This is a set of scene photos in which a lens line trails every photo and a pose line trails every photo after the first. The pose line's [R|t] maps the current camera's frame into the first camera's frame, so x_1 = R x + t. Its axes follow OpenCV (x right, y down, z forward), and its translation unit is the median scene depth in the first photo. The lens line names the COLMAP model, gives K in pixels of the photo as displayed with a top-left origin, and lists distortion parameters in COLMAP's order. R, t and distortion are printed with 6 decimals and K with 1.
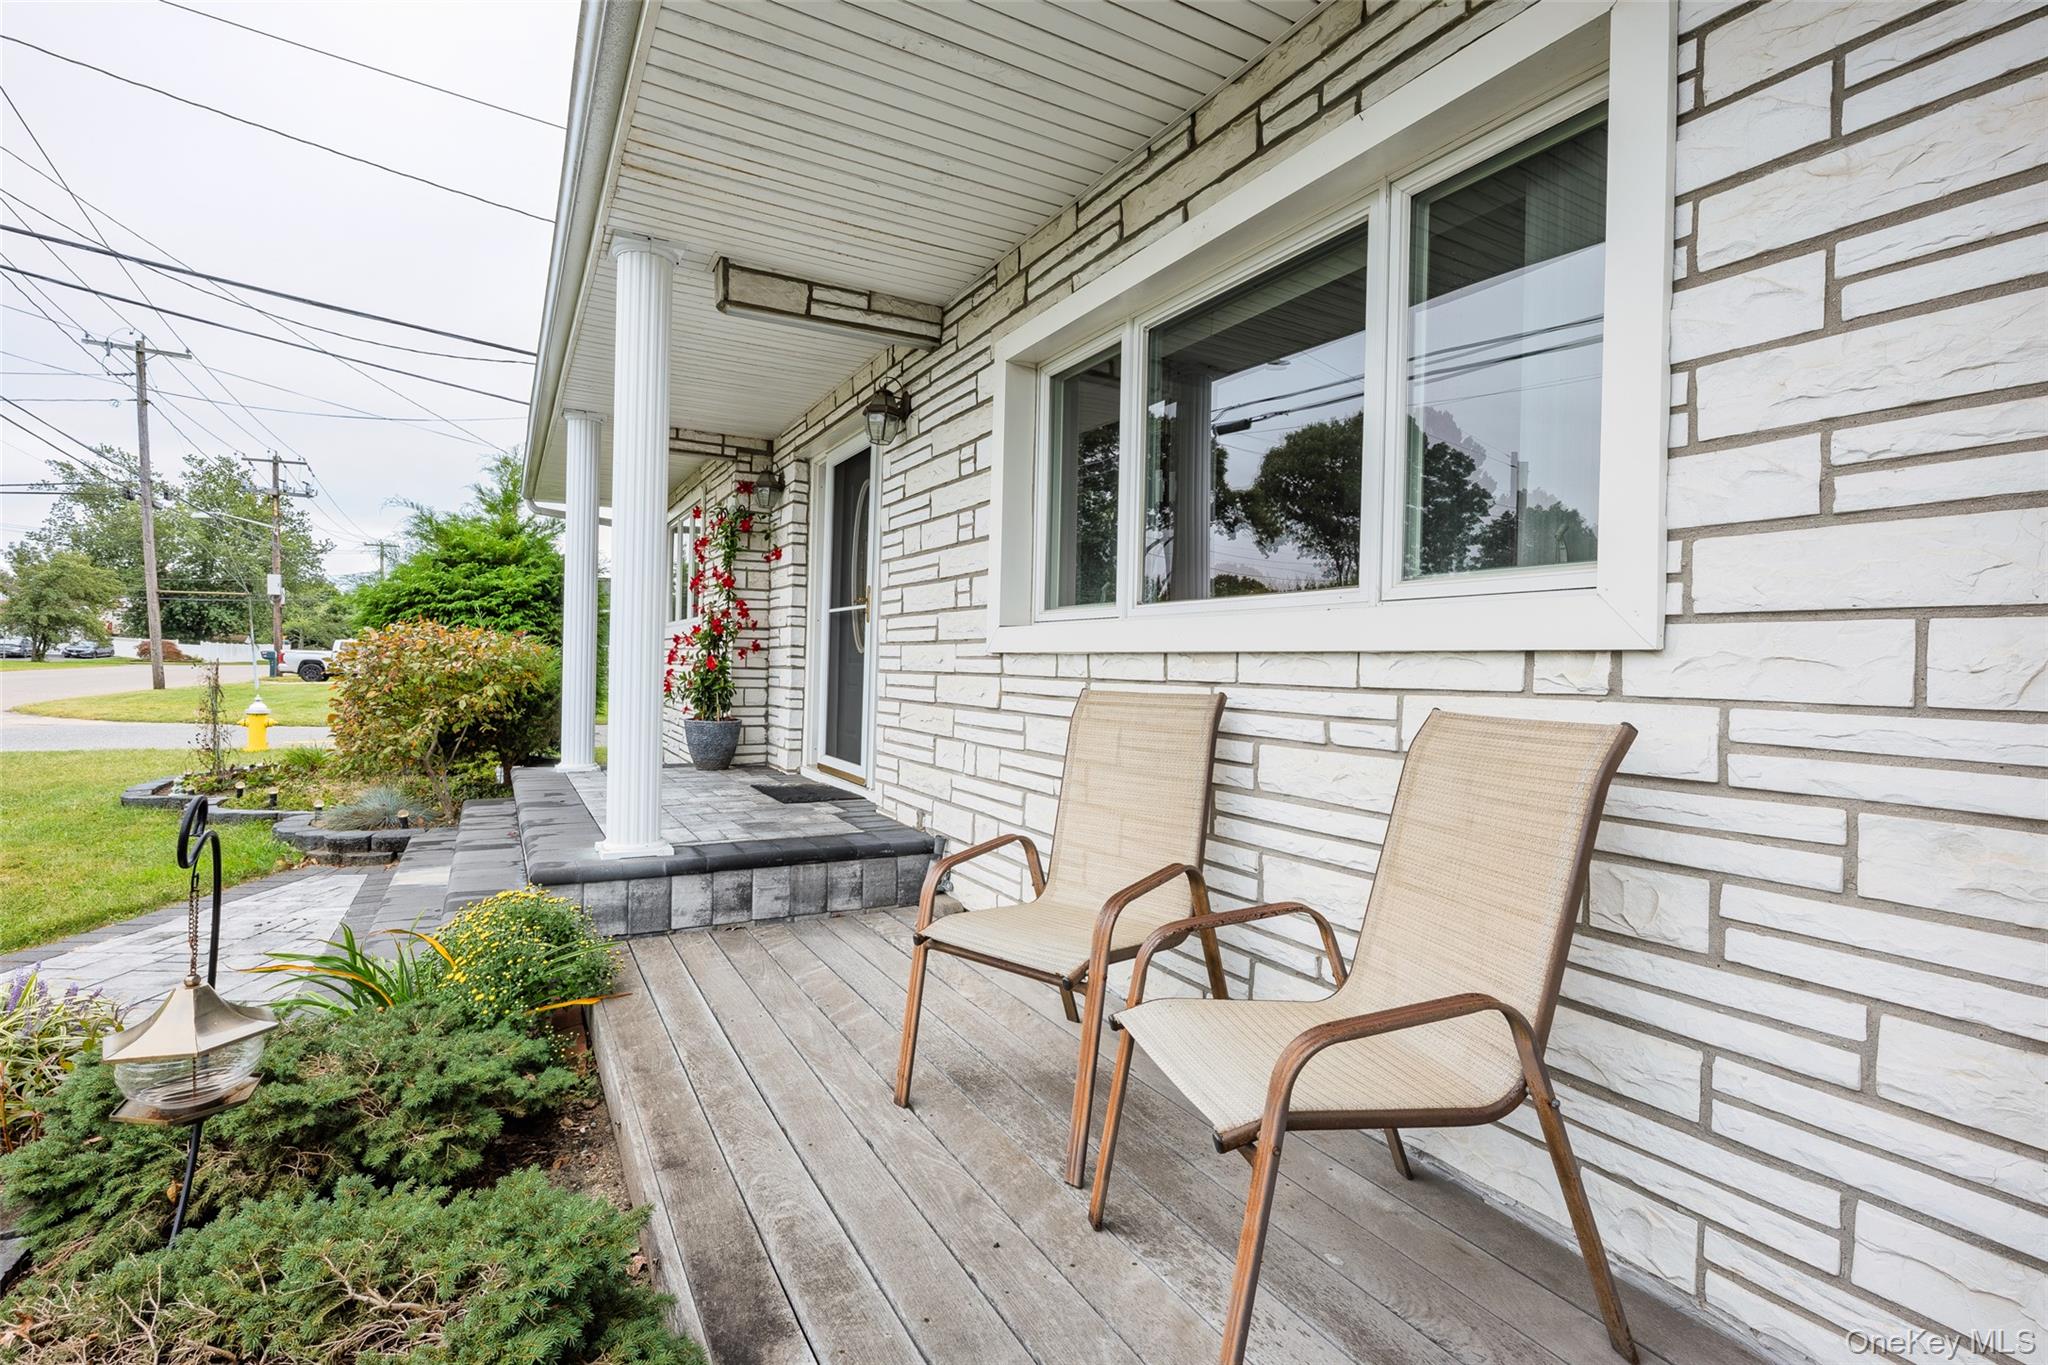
lens RADIAL K [[949.4, 0, 1026.2], [0, 949.4, 671.1], [0, 0, 1]] dist [0.002446, 0.000298]
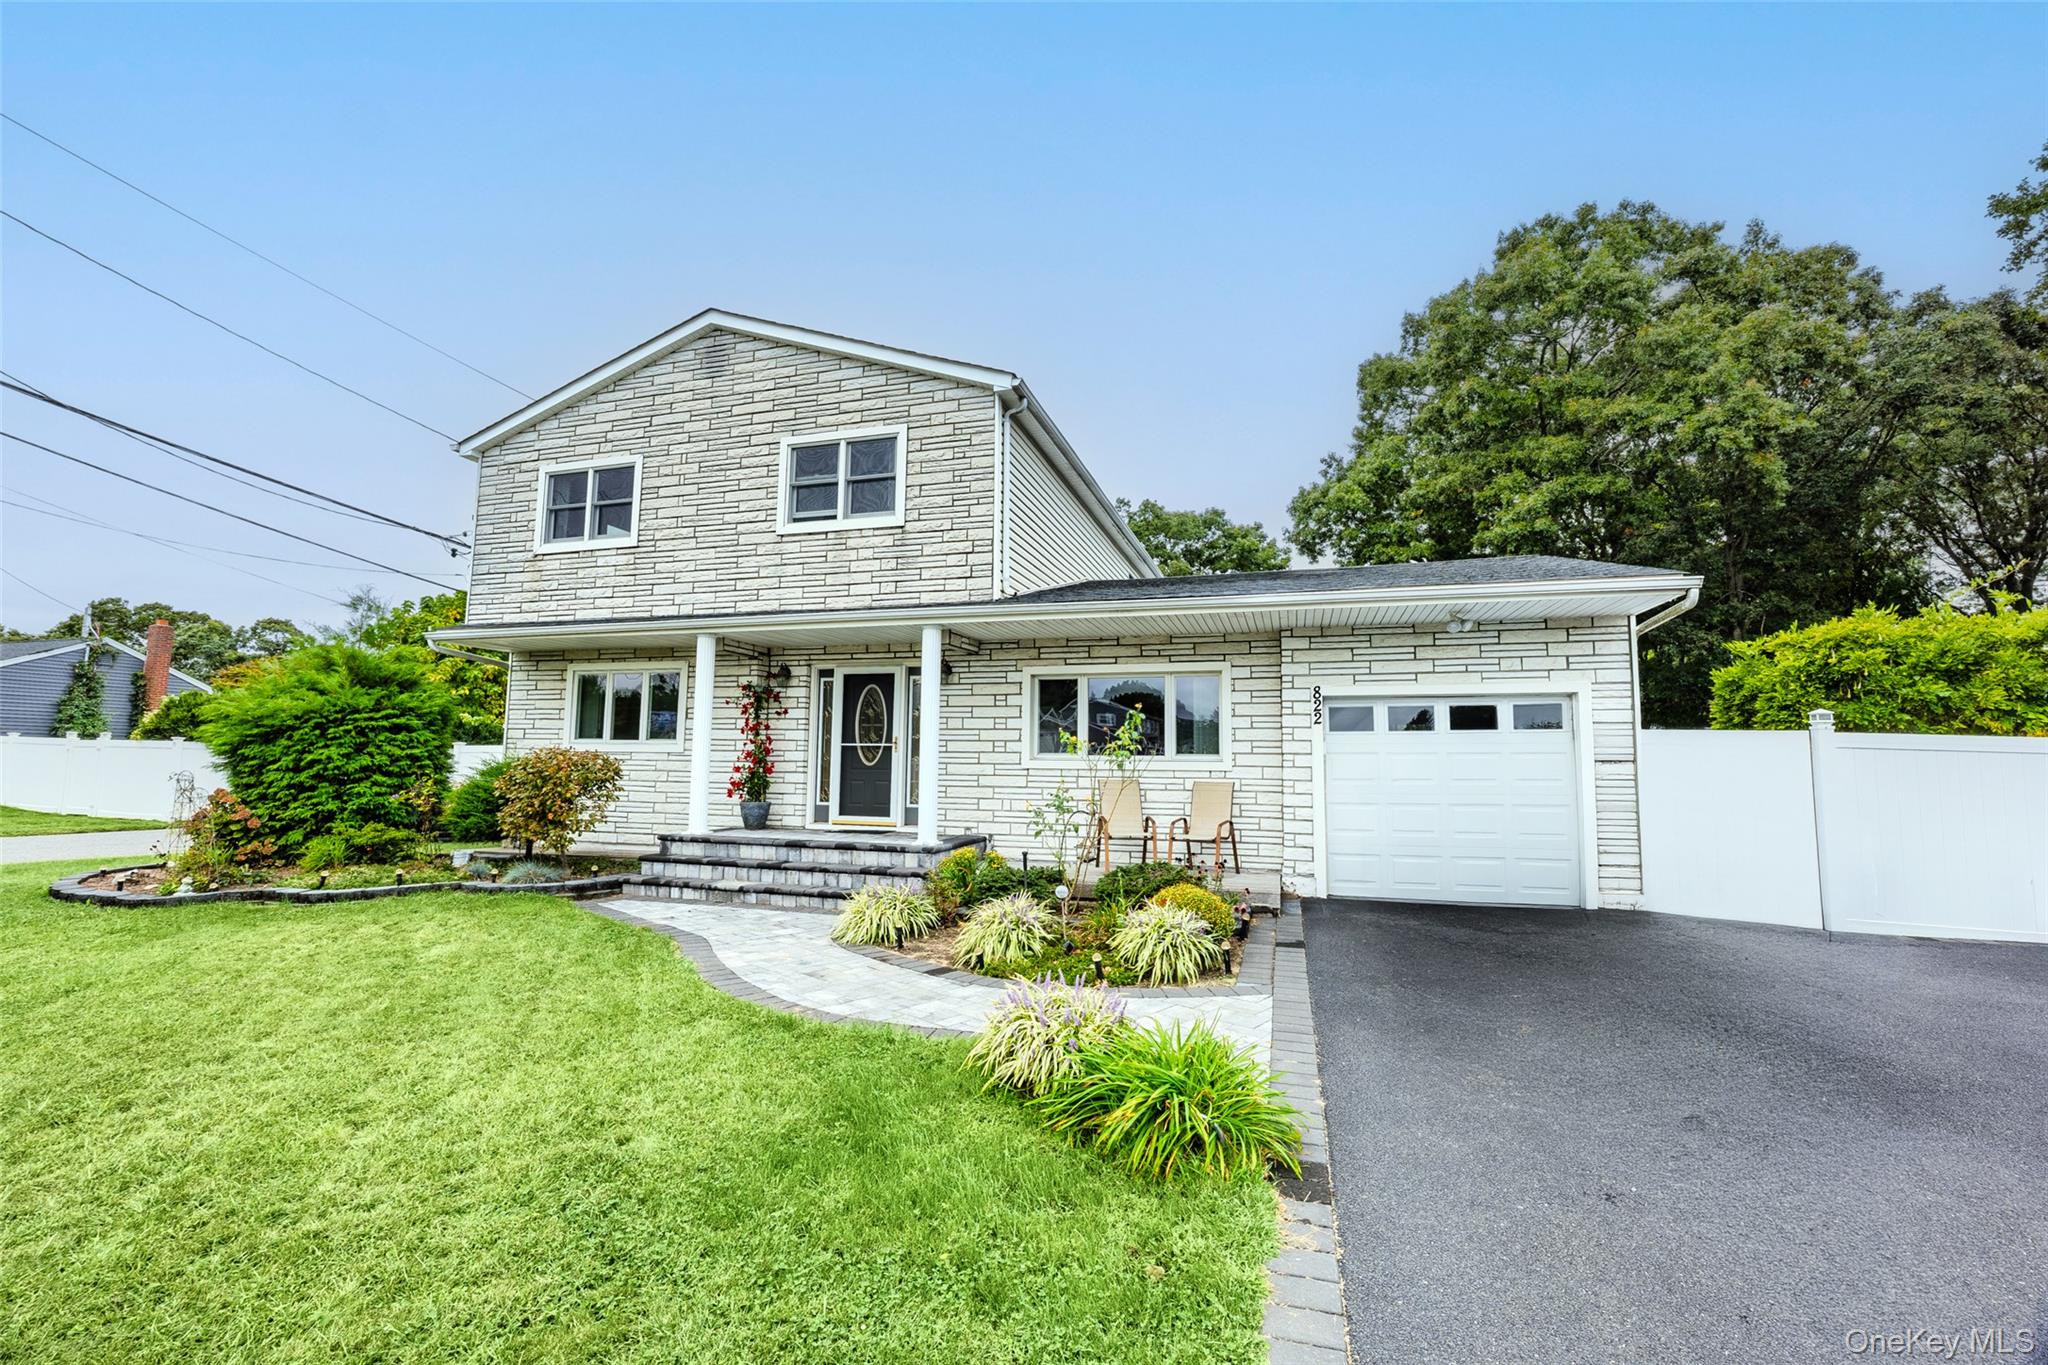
lens RADIAL K [[910.3, 0, 1028.9], [0, 910.3, 667.0], [0, 0, 1]] dist [-0.000613, -0.000024]
pose [[0.735685, 0.065045, 0.674193, -1.777976], [0.004223, 0.994918, -0.100597, -0.043038], [-0.677310, 0.076855, 0.731672, -1.031863]]
